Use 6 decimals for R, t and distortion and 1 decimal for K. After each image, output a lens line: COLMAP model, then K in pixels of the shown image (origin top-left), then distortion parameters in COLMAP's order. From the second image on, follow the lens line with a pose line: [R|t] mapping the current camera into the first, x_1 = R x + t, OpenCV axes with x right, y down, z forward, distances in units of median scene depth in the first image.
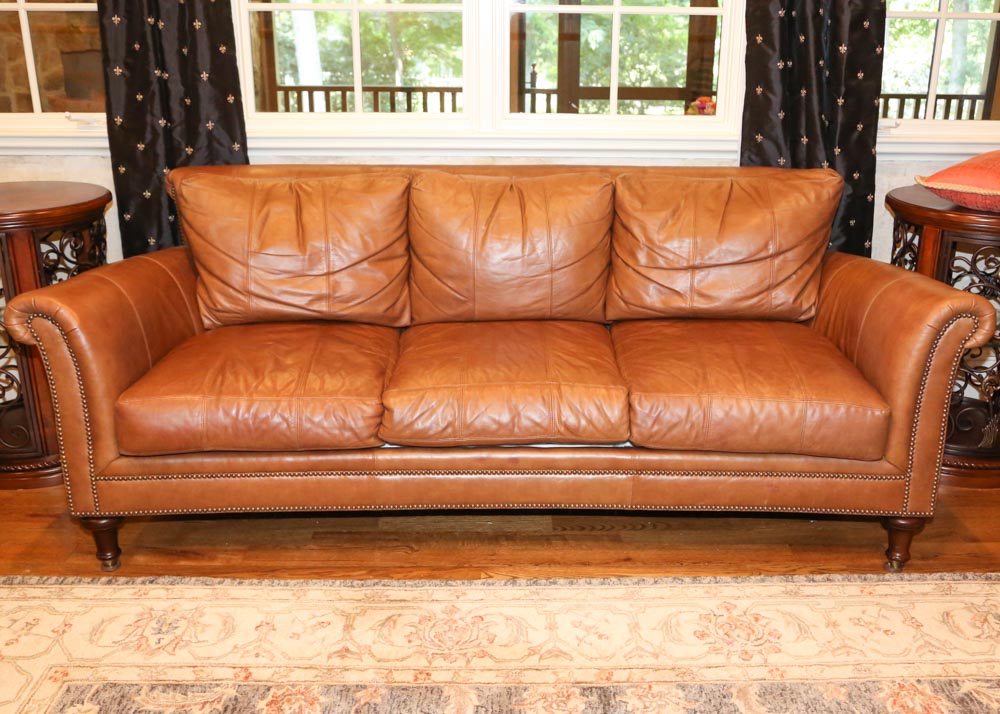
lens RADIAL K [[1023.8, 0, 498.7], [0, 1023.8, 347.5], [0, 0, 1]] dist [-0.048697, 0.000000]
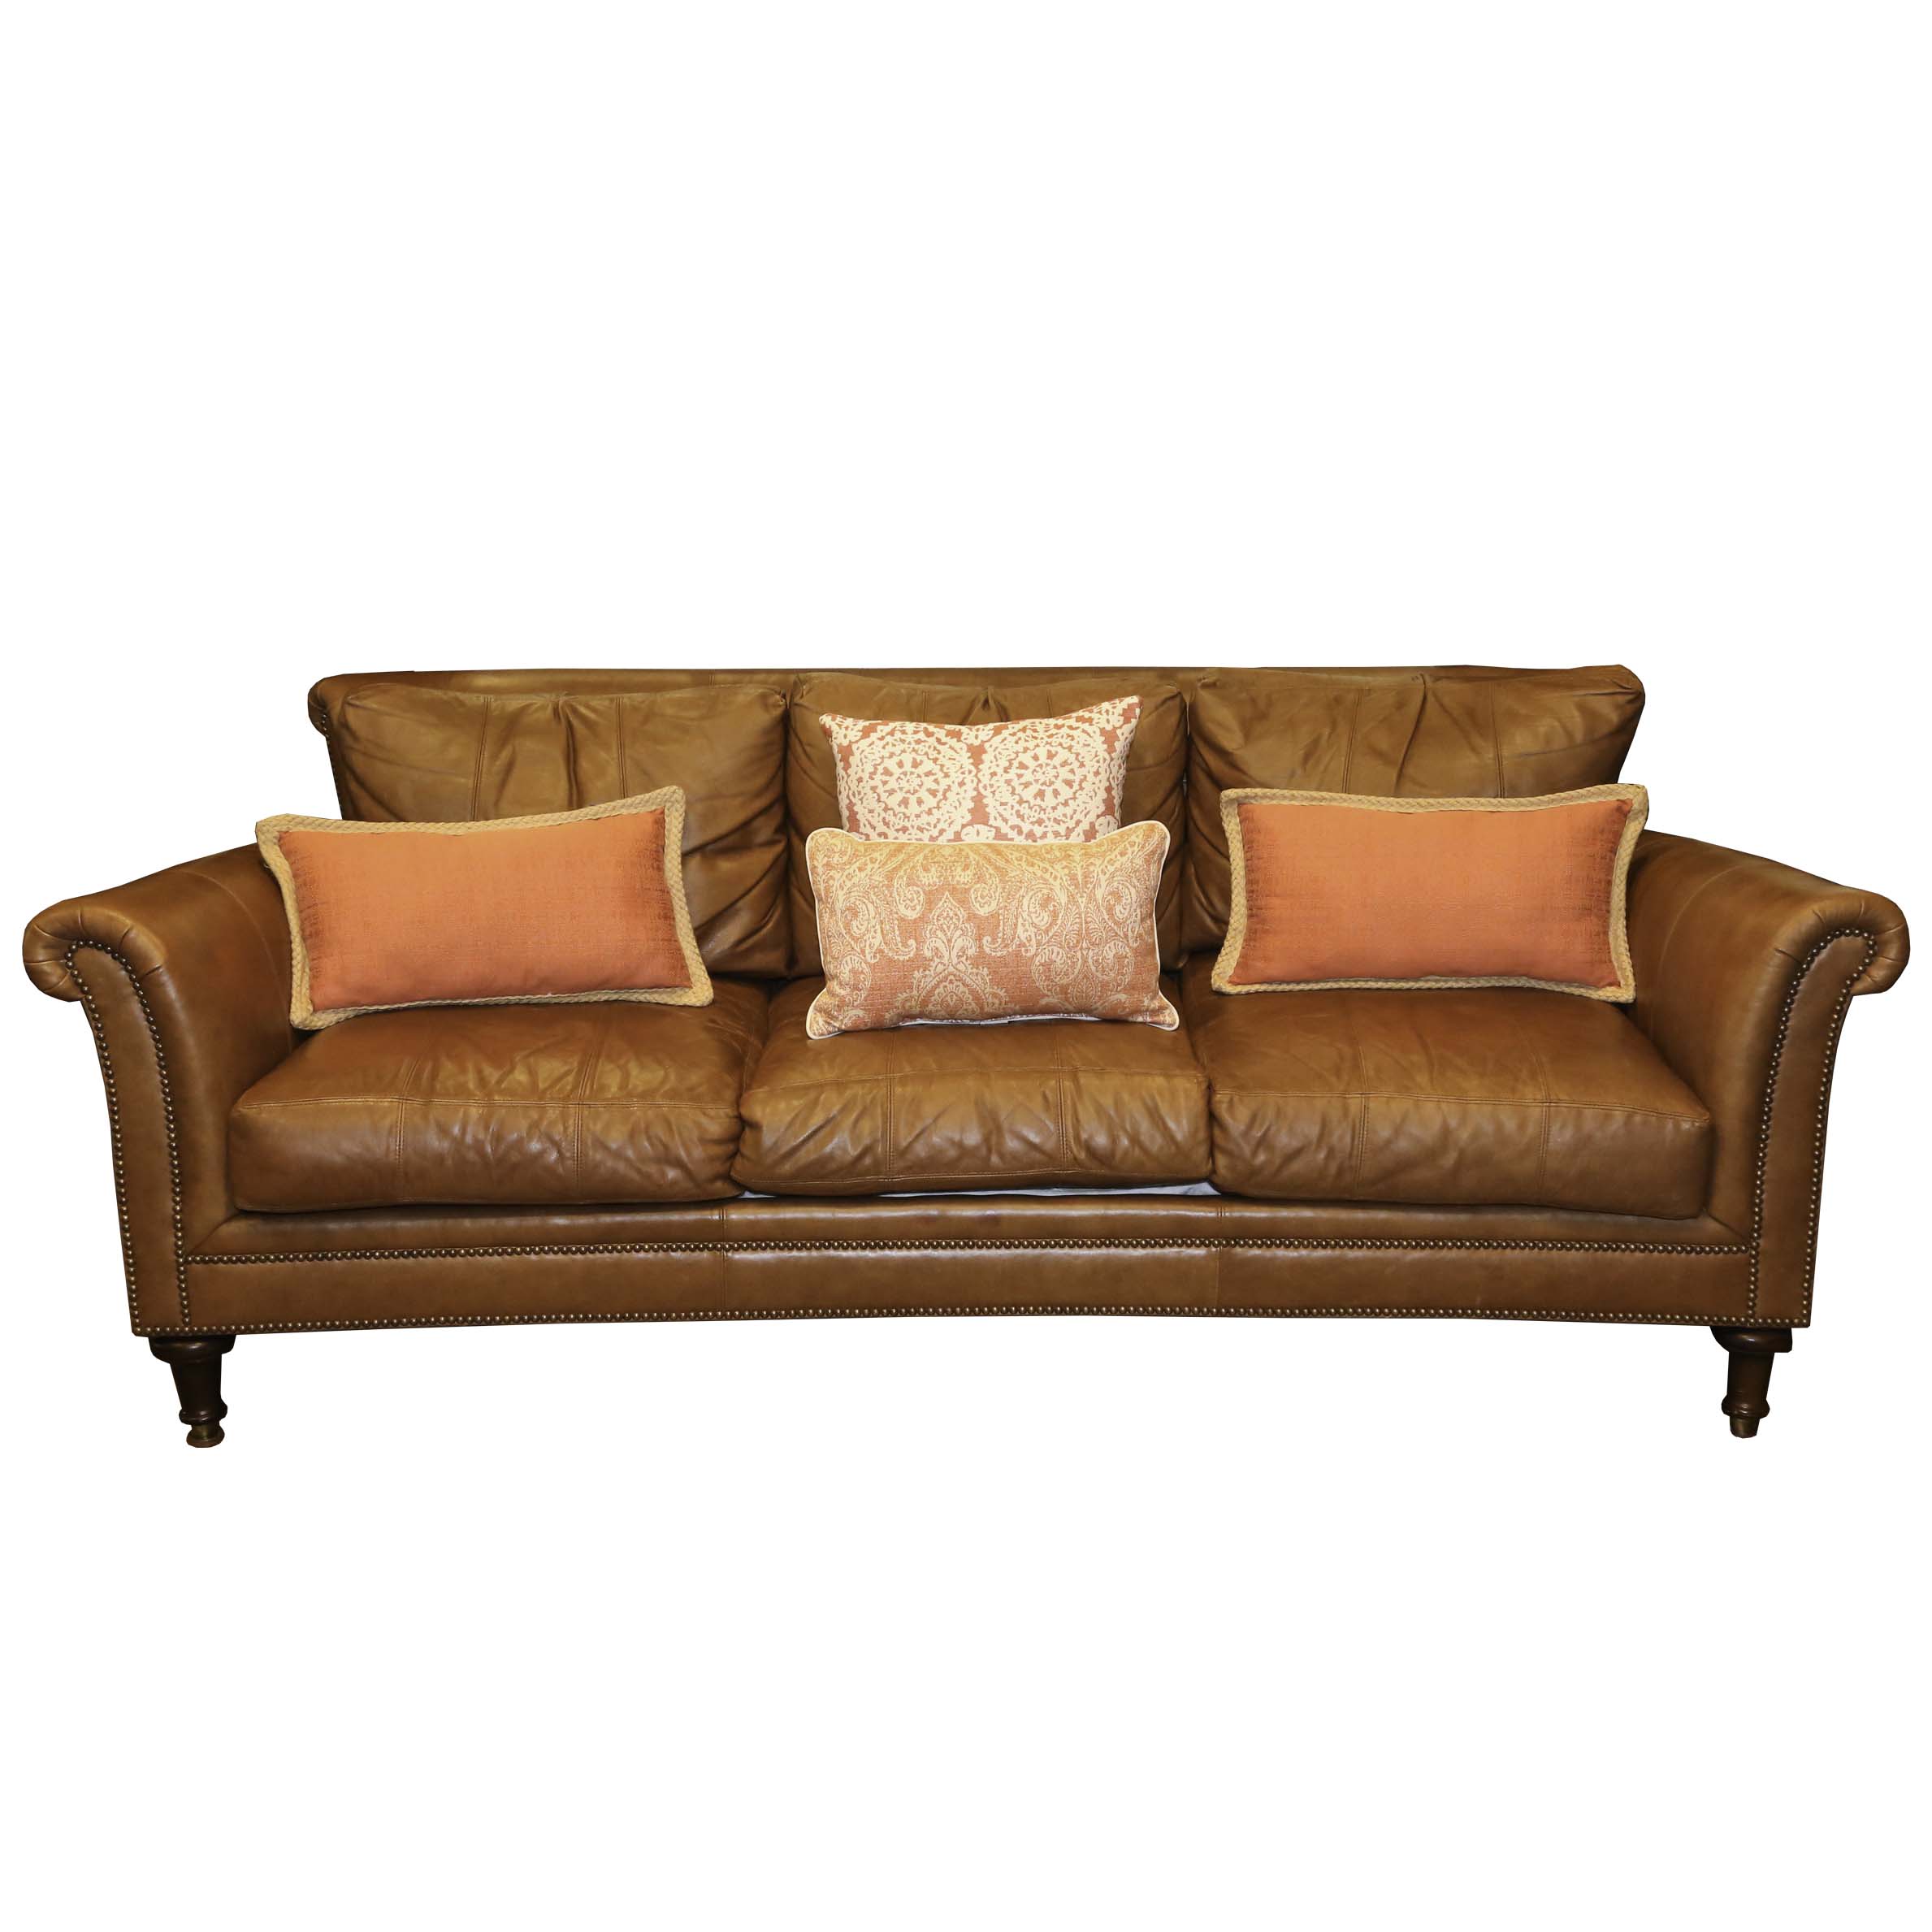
lens RADIAL K [[2321.6, 0, 953.7], [0, 2321.6, 970.5], [0, 0, 1]] dist [0.022955, 0.000000]
pose [[0.999938, -0.006738, -0.008901, 0.007225], [0.006197, 0.998210, -0.059477, 0.052612], [0.009286, 0.059418, 0.998190, -0.188536]]
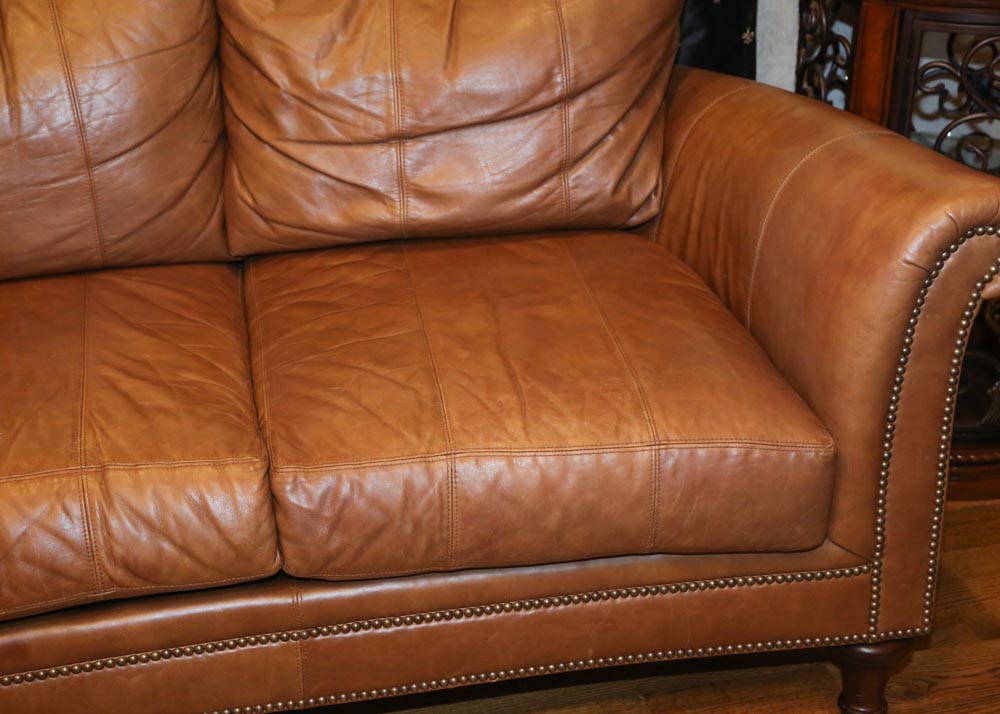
lens RADIAL K [[1529.6, 0, 519.7], [0, 1529.6, 360.8], [0, 0, 1]] dist [0.115594, 0.000000]
pose [[0.972771, -0.118628, 0.199106, 0.103876], [0.088060, 0.983834, 0.155937, -0.092450], [-0.214386, -0.134157, 0.967492, 0.336086]]
